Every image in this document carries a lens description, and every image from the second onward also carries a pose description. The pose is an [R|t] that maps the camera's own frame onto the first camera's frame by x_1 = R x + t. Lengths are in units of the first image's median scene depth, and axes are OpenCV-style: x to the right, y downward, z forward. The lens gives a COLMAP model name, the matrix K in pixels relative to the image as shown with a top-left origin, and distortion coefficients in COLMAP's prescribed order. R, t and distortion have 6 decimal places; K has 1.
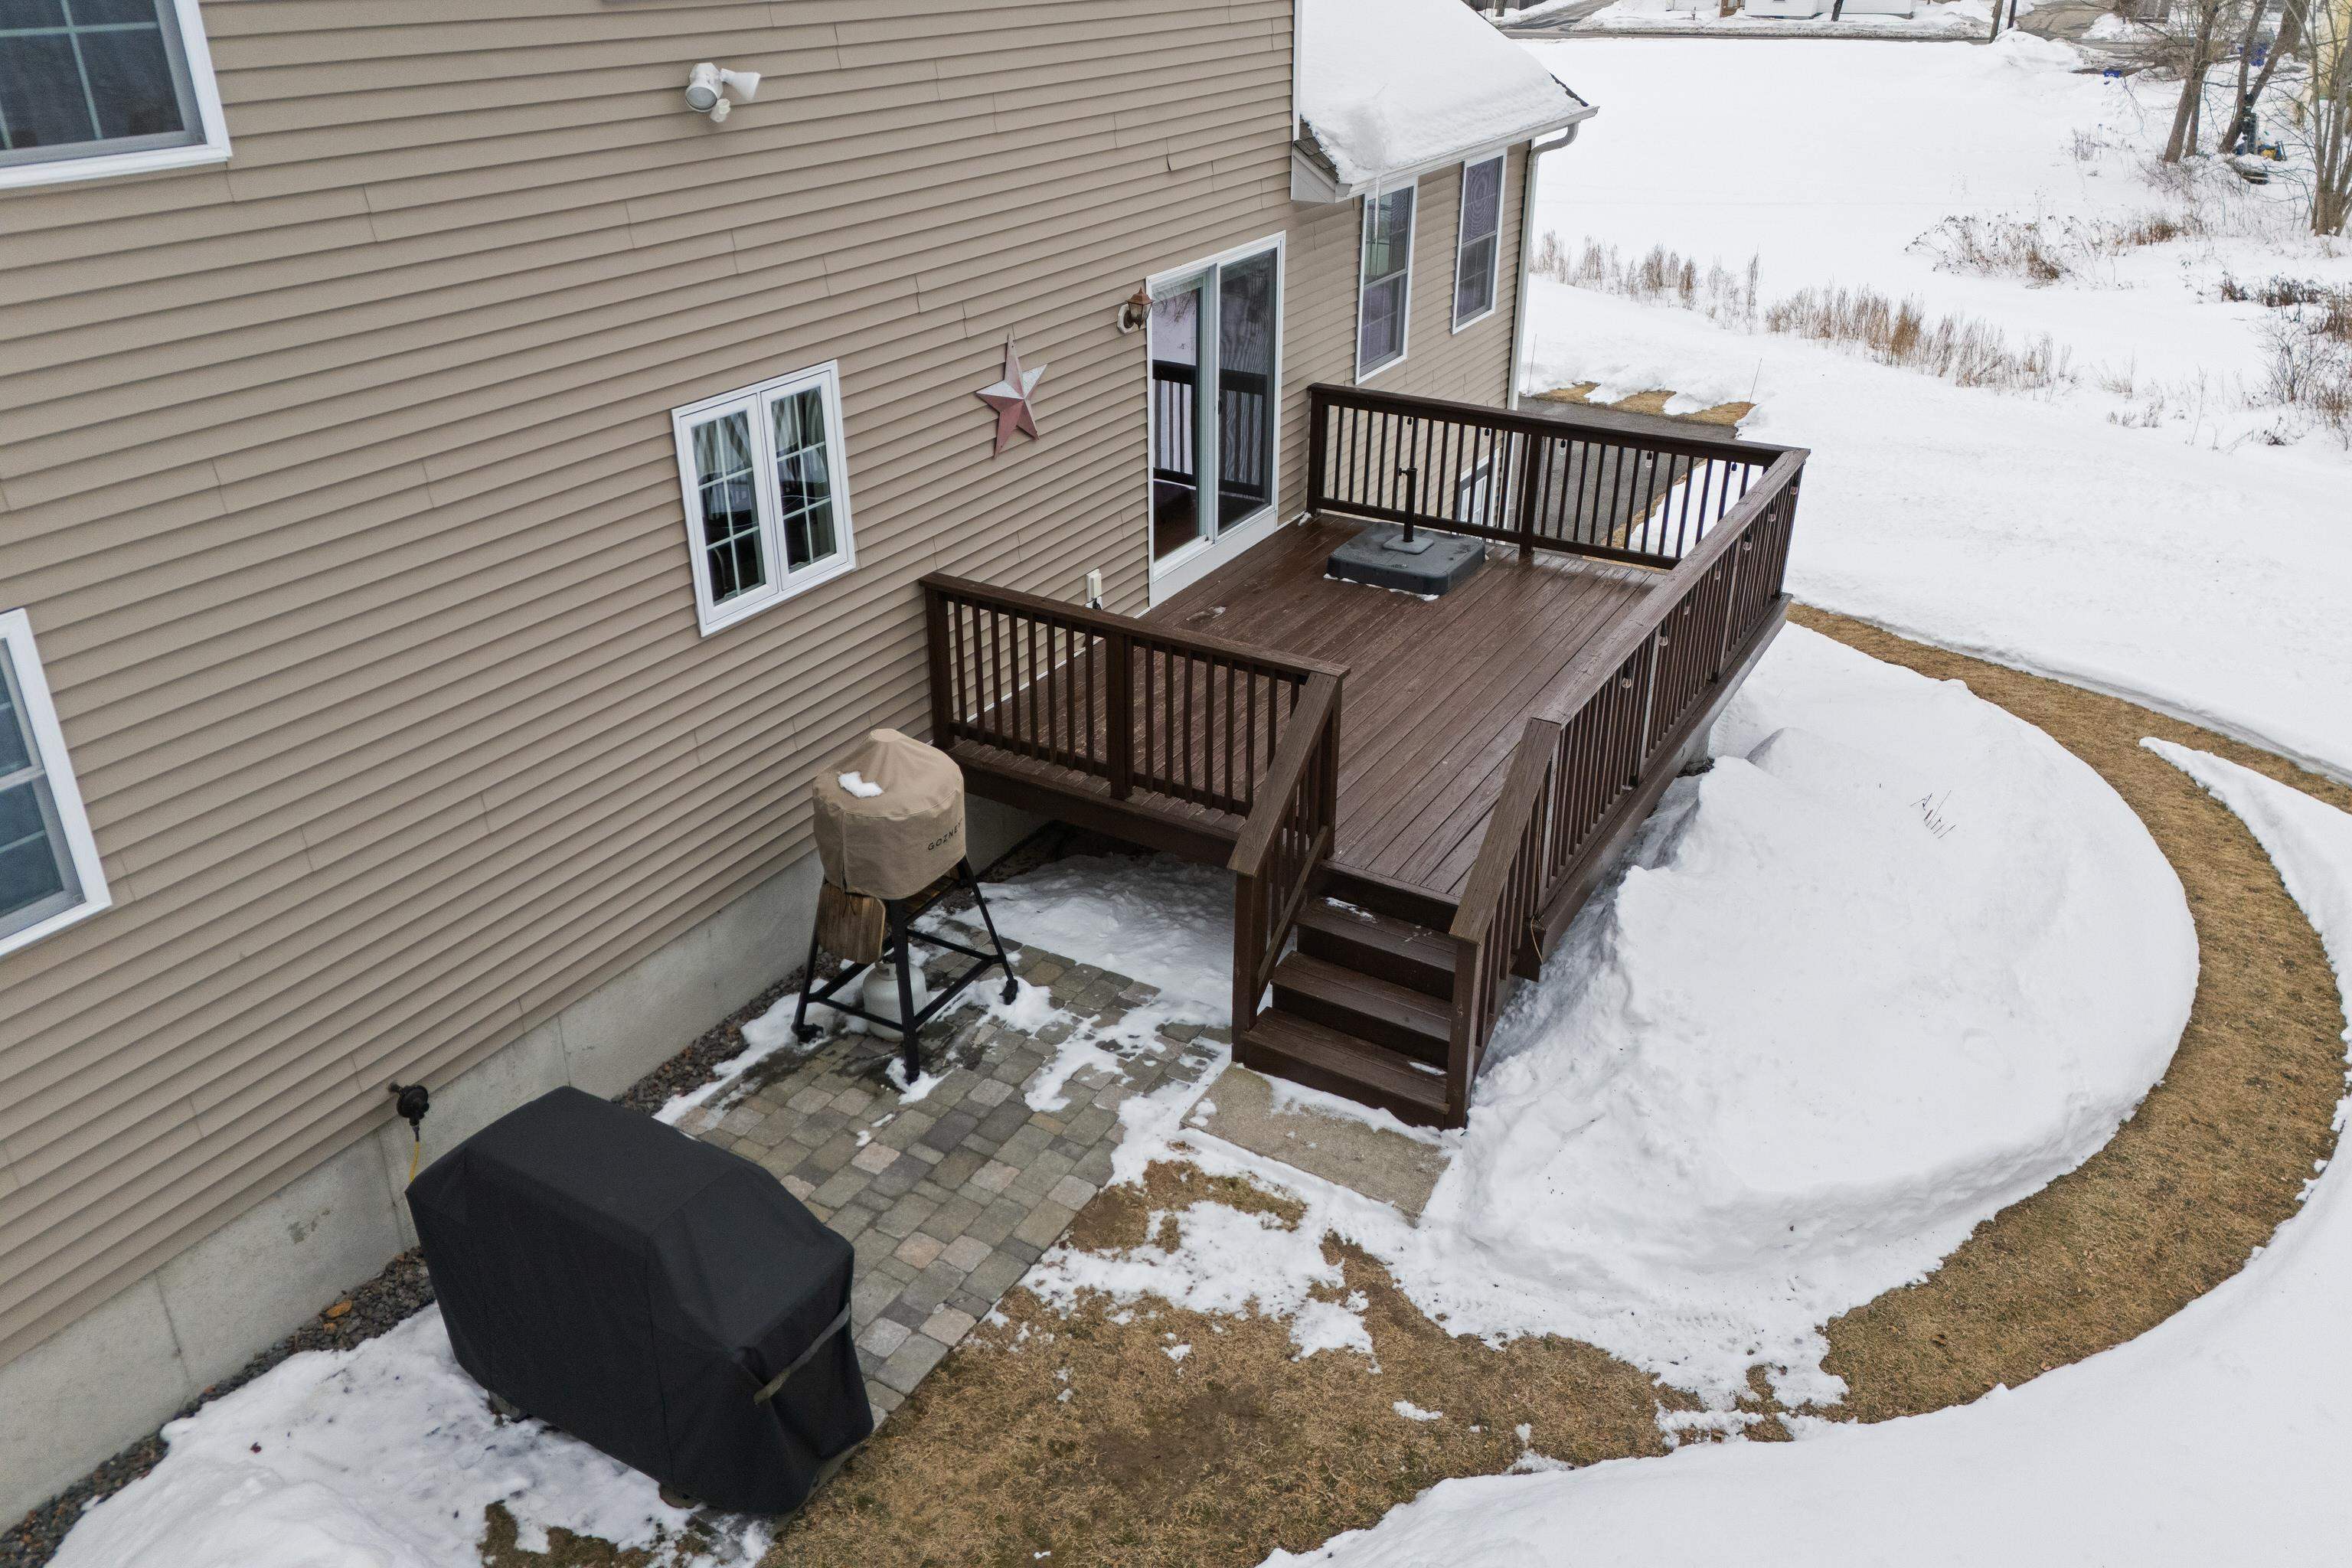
lens RADIAL K [[1725.0, 0, 1168.3], [0, 1725.0, 676.3], [0, 0, 1]] dist [0.071570, -0.069543]
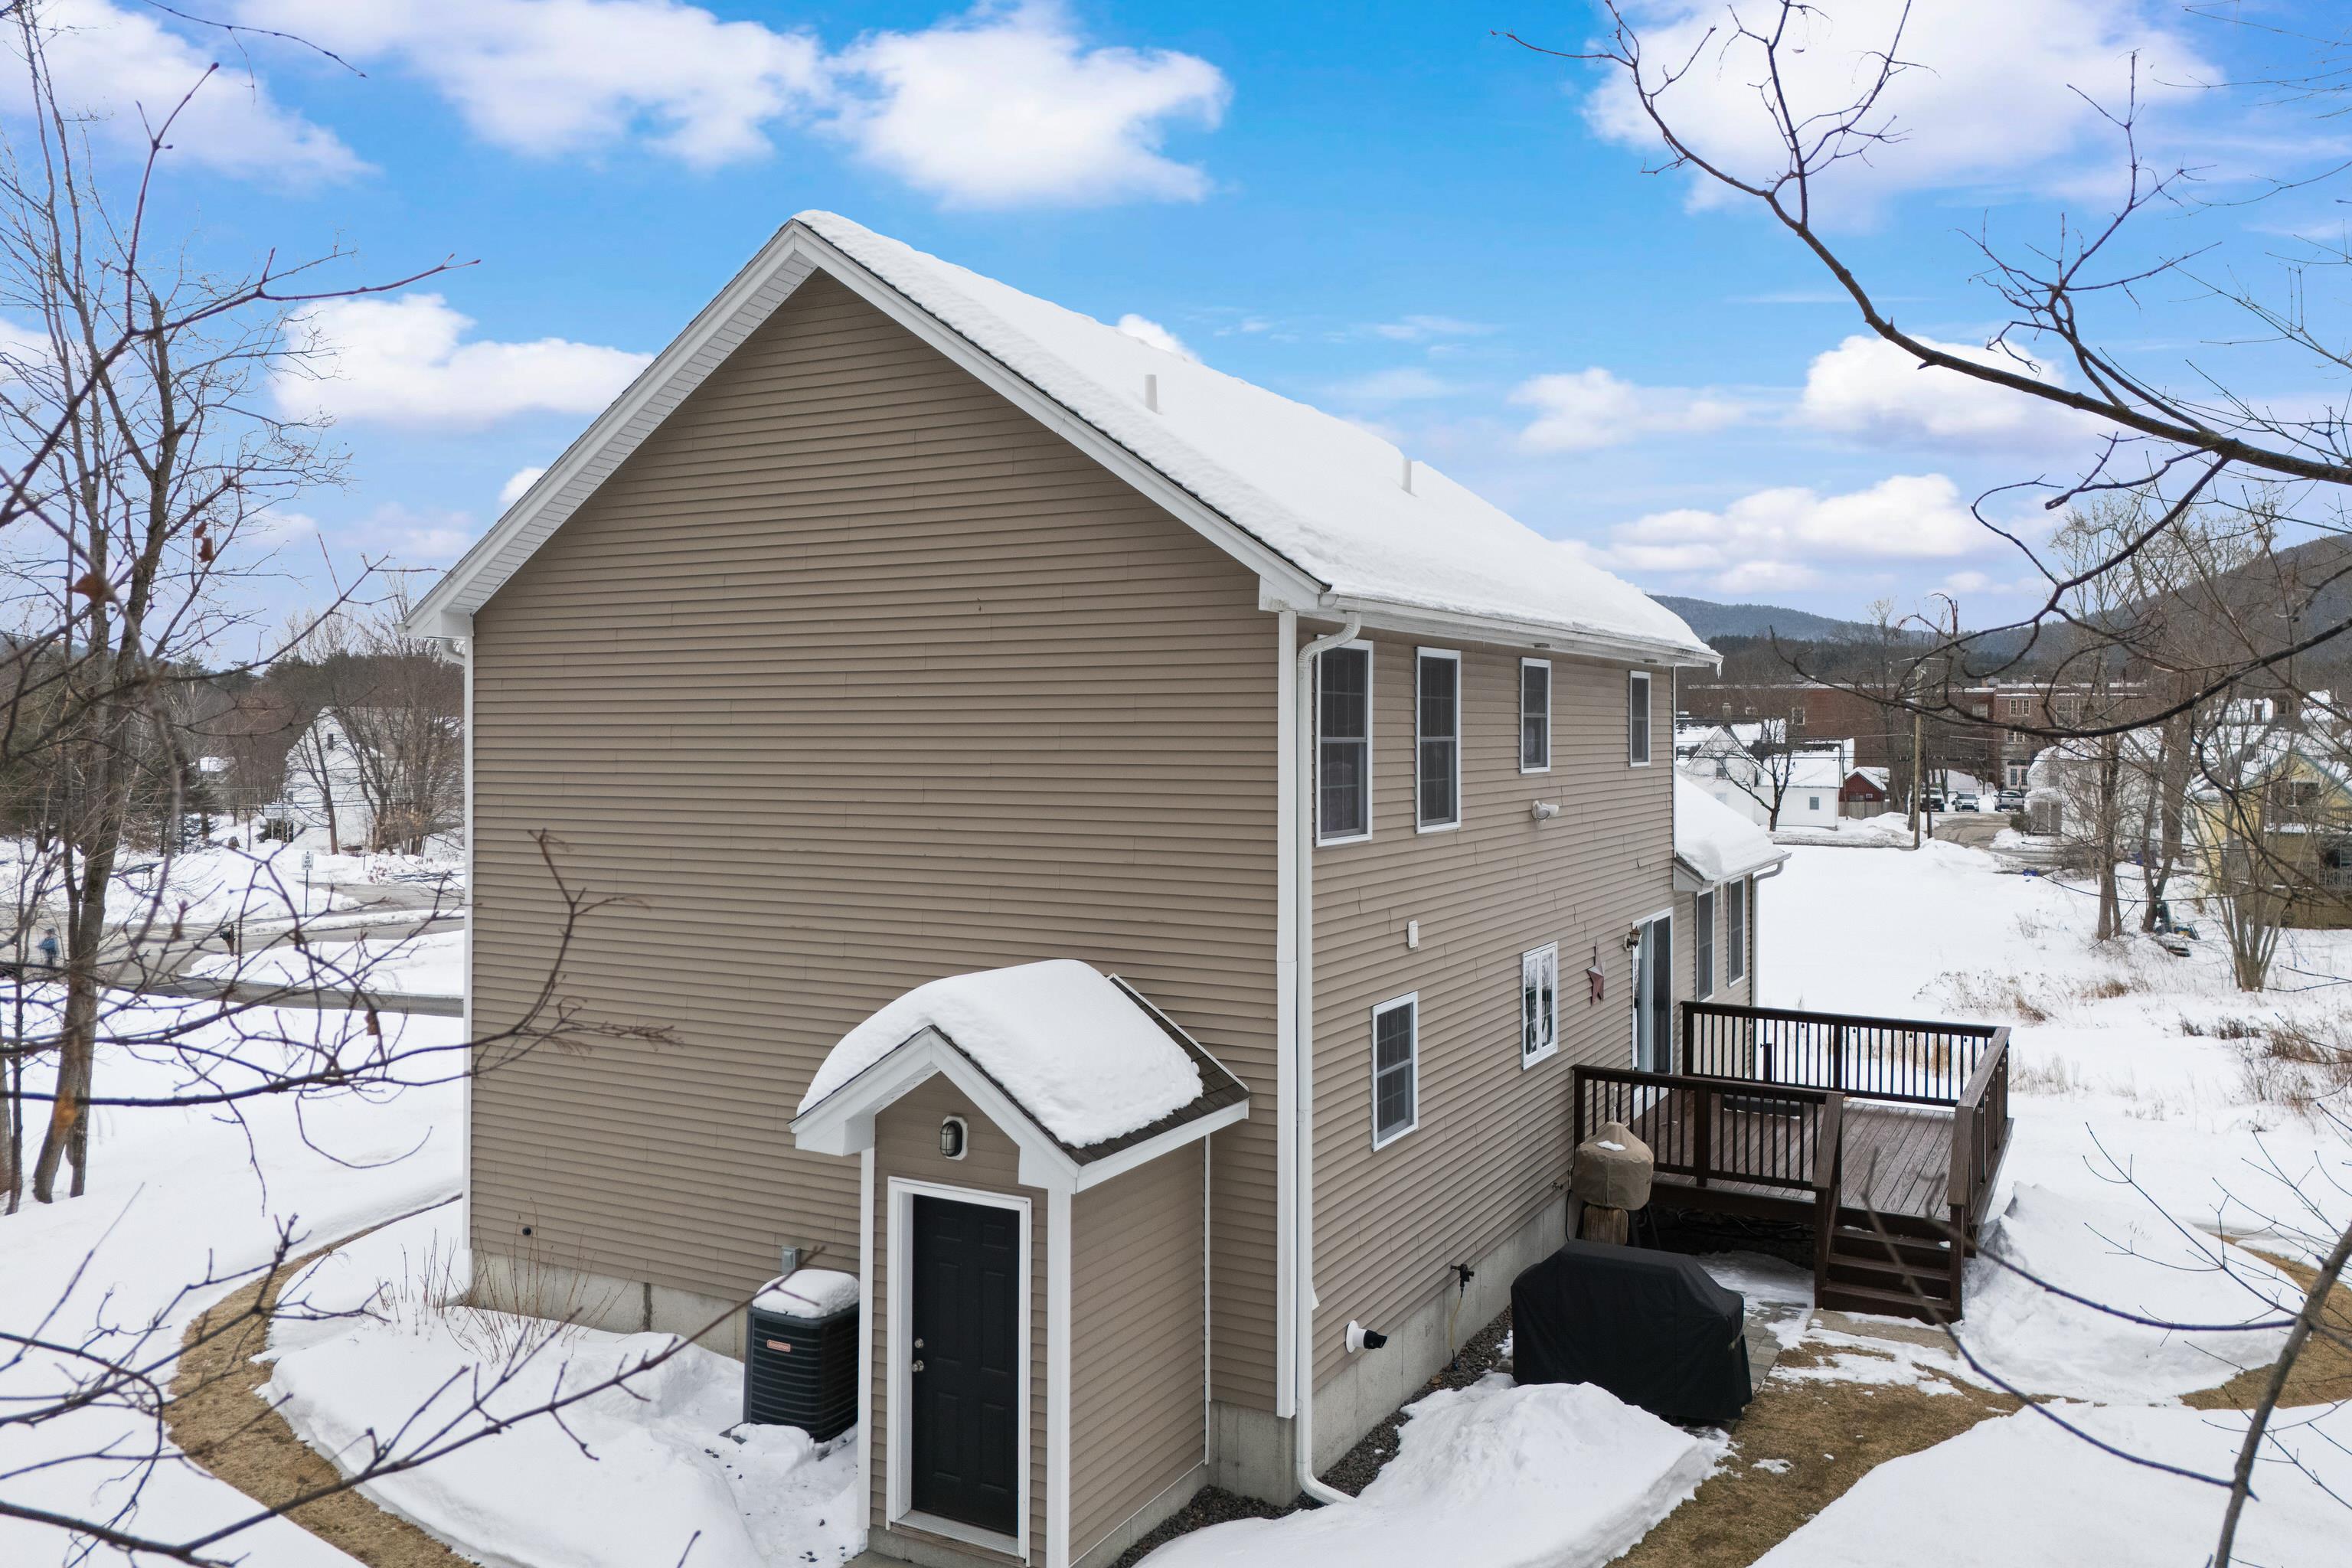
lens RADIAL K [[1756.5, 0, 1183.9], [0, 1756.5, 777.3], [0, 0, 1]] dist [0.123299, -0.141719]
pose [[0.999032, 0.001321, 0.043959, -0.608582], [0.015616, 0.923755, -0.382665, 0.355767], [-0.041113, 0.382981, 0.922841, -0.800980]]
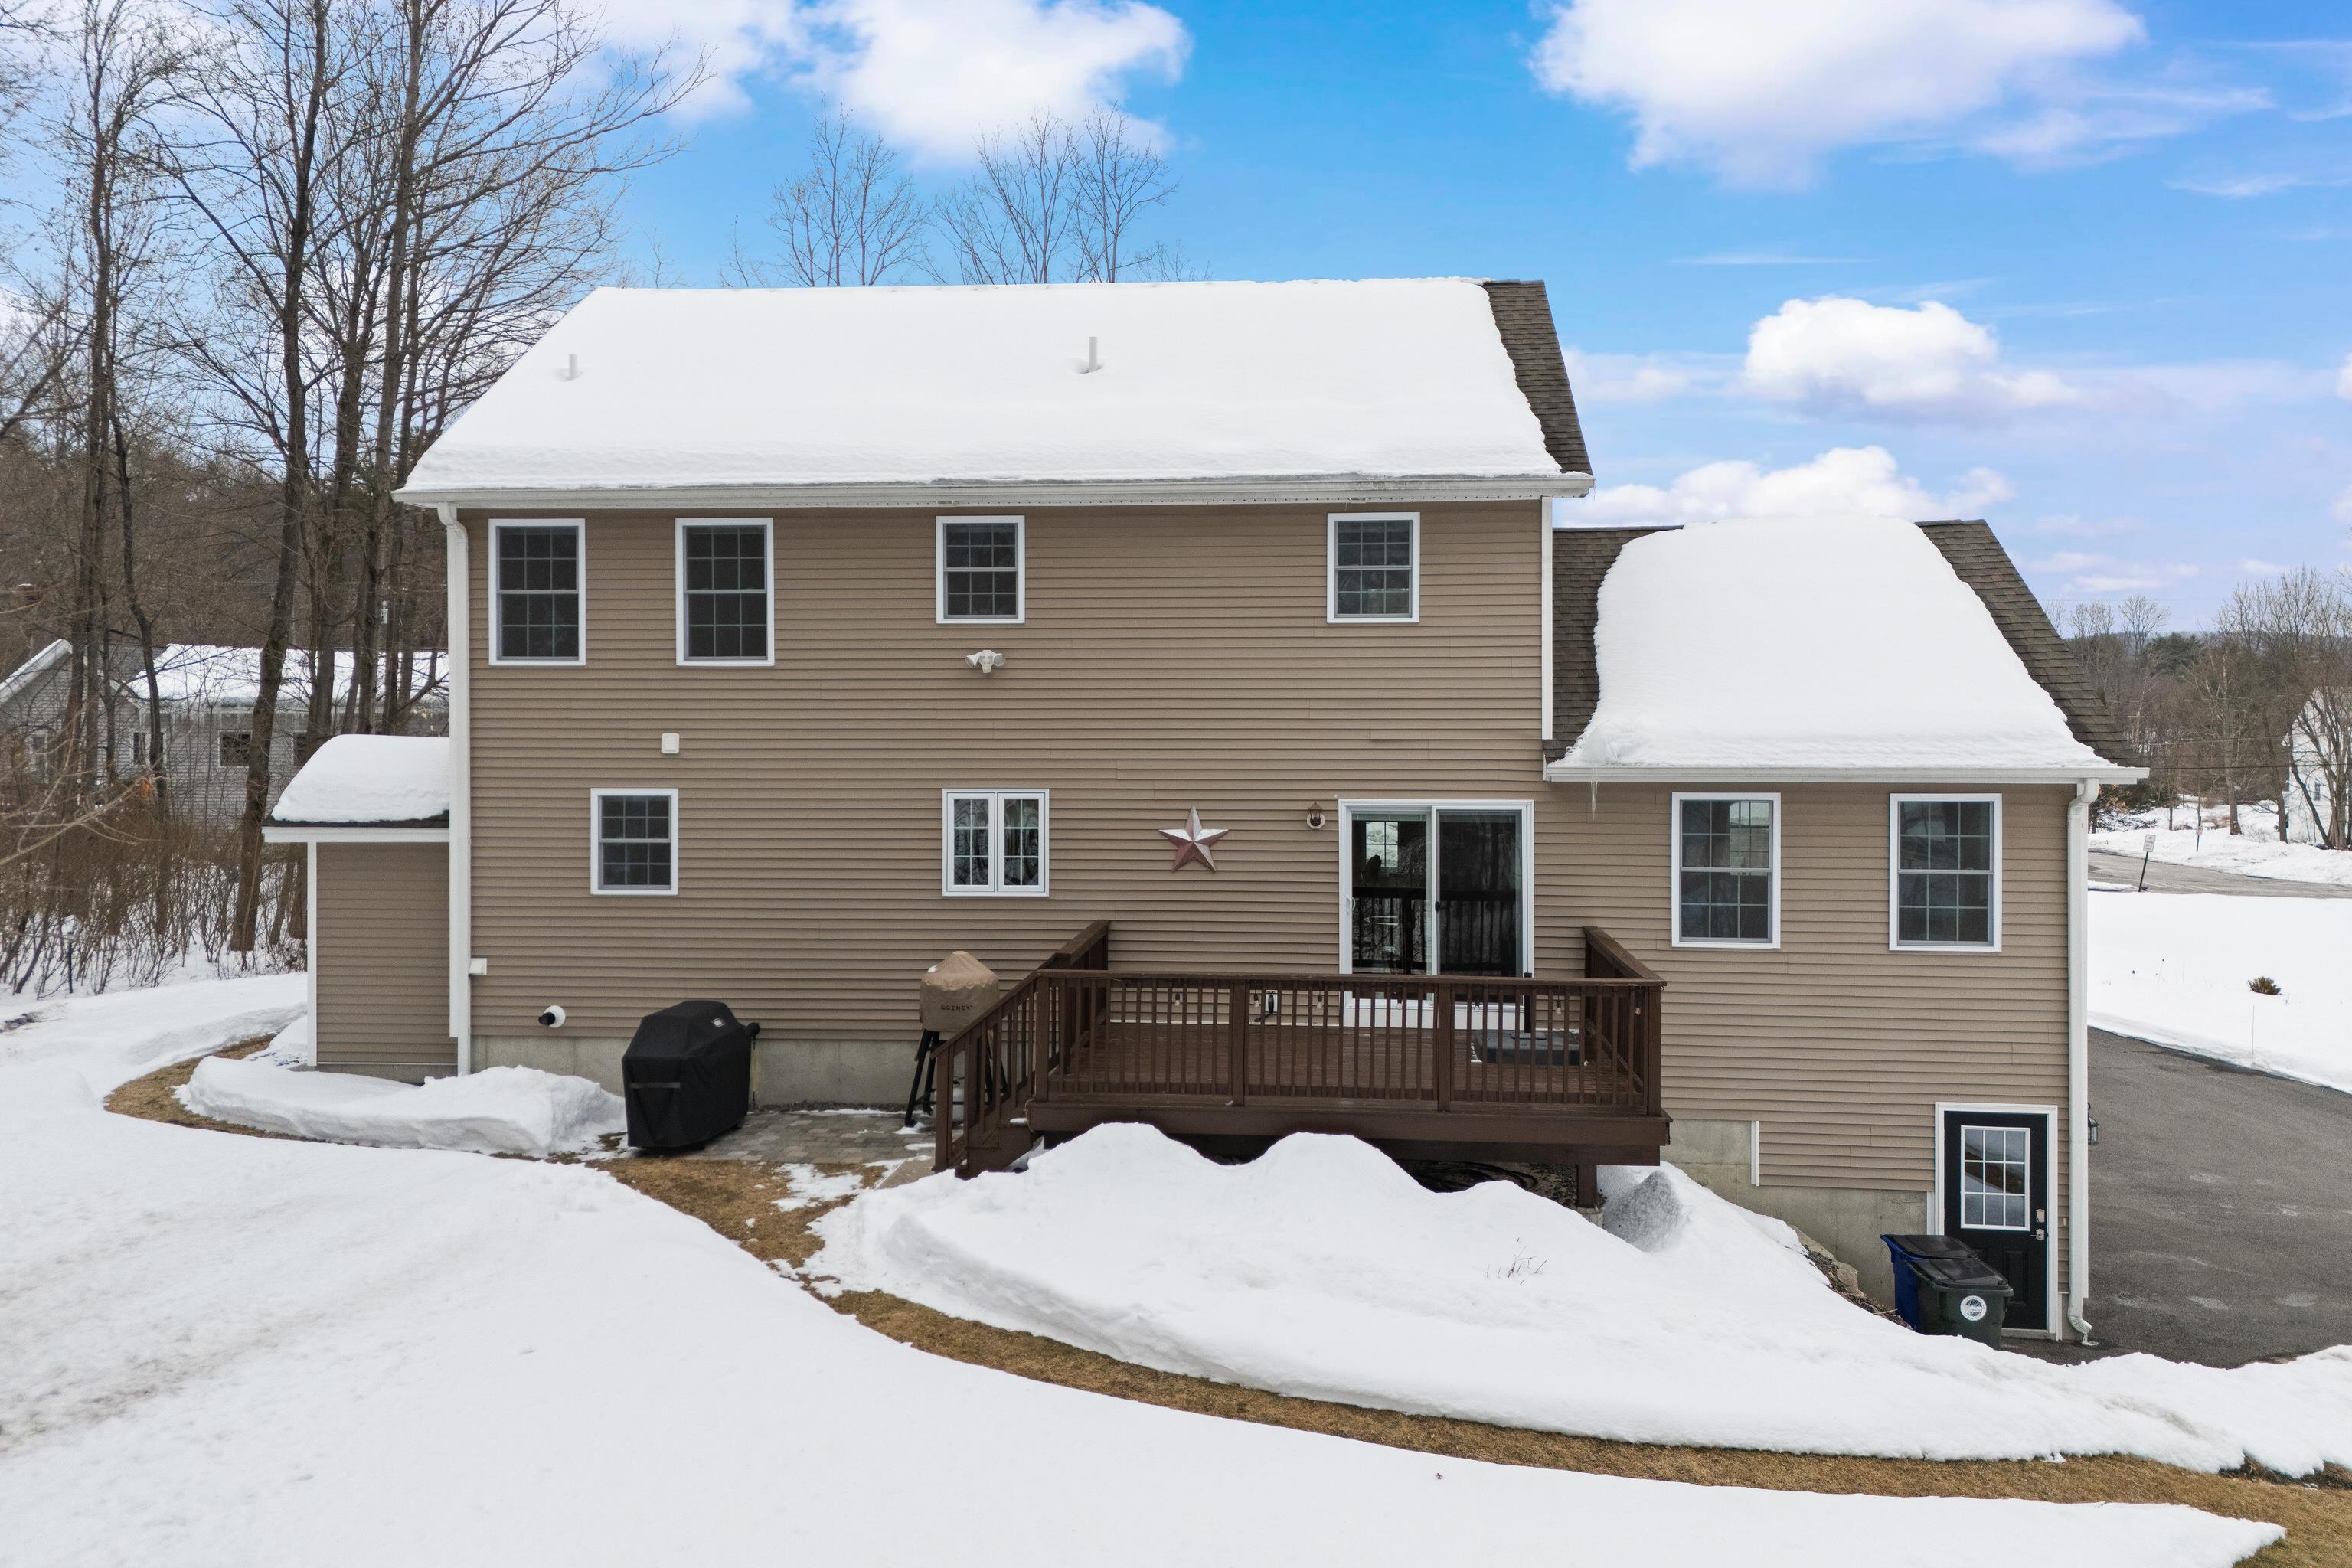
lens RADIAL K [[1725.0, 0, 1168.3], [0, 1725.0, 676.3], [0, 0, 1]] dist [0.071570, -0.069543]
pose [[0.455638, 0.002234, -0.890162, 1.487844], [-0.364114, 0.912981, -0.184084, 0.018430], [0.812290, 0.407996, 0.416803, 0.182081]]
